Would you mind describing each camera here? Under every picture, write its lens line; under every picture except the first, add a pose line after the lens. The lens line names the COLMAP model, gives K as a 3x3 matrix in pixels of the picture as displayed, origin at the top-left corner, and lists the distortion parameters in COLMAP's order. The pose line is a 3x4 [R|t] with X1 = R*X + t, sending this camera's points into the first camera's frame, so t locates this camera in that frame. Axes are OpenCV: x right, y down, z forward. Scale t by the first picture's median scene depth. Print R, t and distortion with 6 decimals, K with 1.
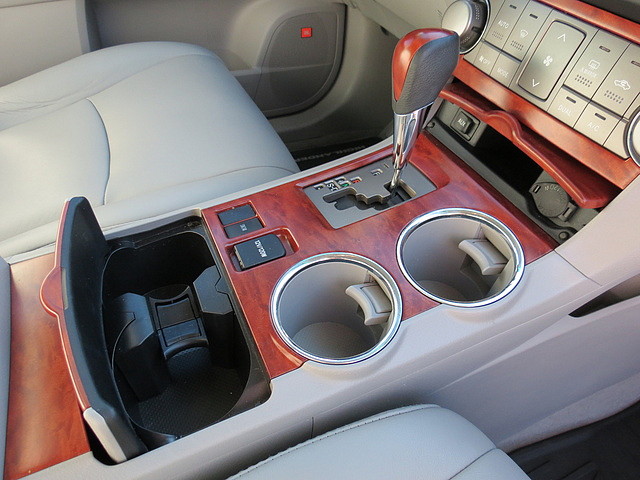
lens RADIAL K [[463.0, 0, 320.0], [0, 463.0, 240.0], [0, 0, 1]] dist [-0.004429, -0.002899]
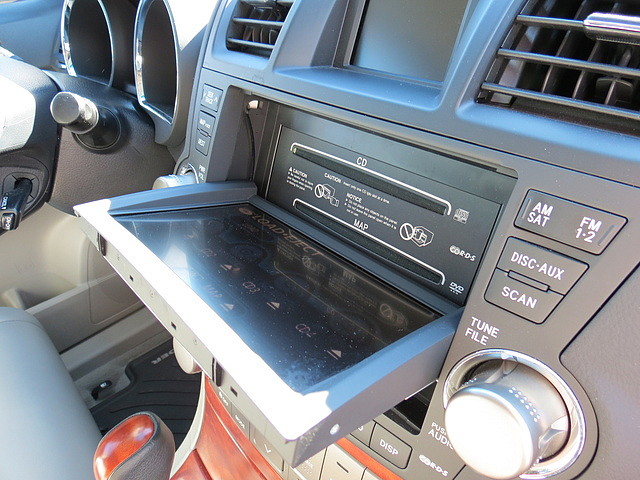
lens RADIAL K [[463.0, 0, 320.0], [0, 463.0, 240.0], [0, 0, 1]] dist [-0.004429, -0.002899]
pose [[0.949680, -0.261905, 0.171796, 0.454446], [0.286115, 0.948560, -0.135541, -0.498625], [-0.127460, 0.177874, 0.975764, 0.076642]]
